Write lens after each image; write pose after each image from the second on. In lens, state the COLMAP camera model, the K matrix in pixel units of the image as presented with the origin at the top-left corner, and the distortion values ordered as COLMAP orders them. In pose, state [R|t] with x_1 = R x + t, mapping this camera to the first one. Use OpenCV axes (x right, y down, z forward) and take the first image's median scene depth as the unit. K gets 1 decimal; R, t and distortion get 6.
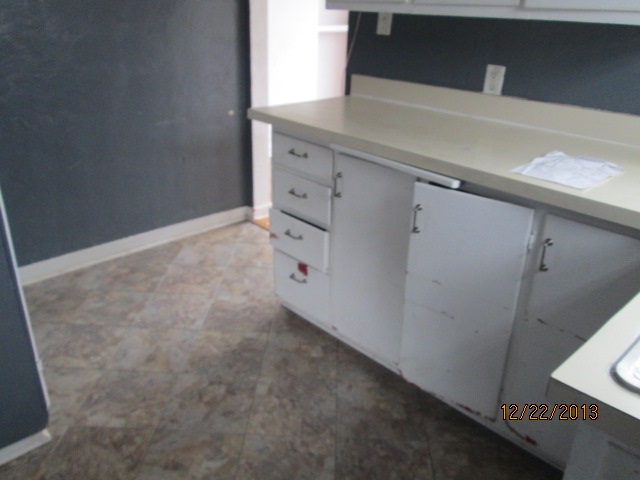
lens RADIAL K [[531.7, 0, 320.0], [0, 531.7, 240.0], [0, 0, 1]] dist [0.004666, 0.009671]
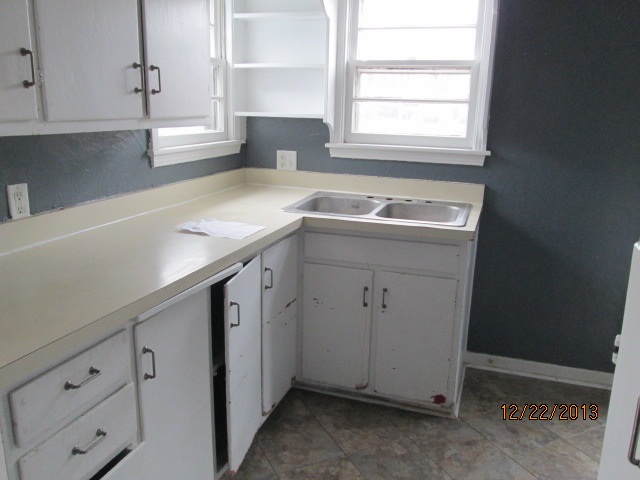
lens RADIAL K [[531.7, 0, 320.0], [0, 531.7, 240.0], [0, 0, 1]] dist [0.004666, 0.009671]
pose [[-0.470880, -0.244285, 0.847701, -0.613561], [0.320078, 0.848113, 0.422201, -0.452789], [-0.822084, 0.470136, -0.321170, 0.916147]]
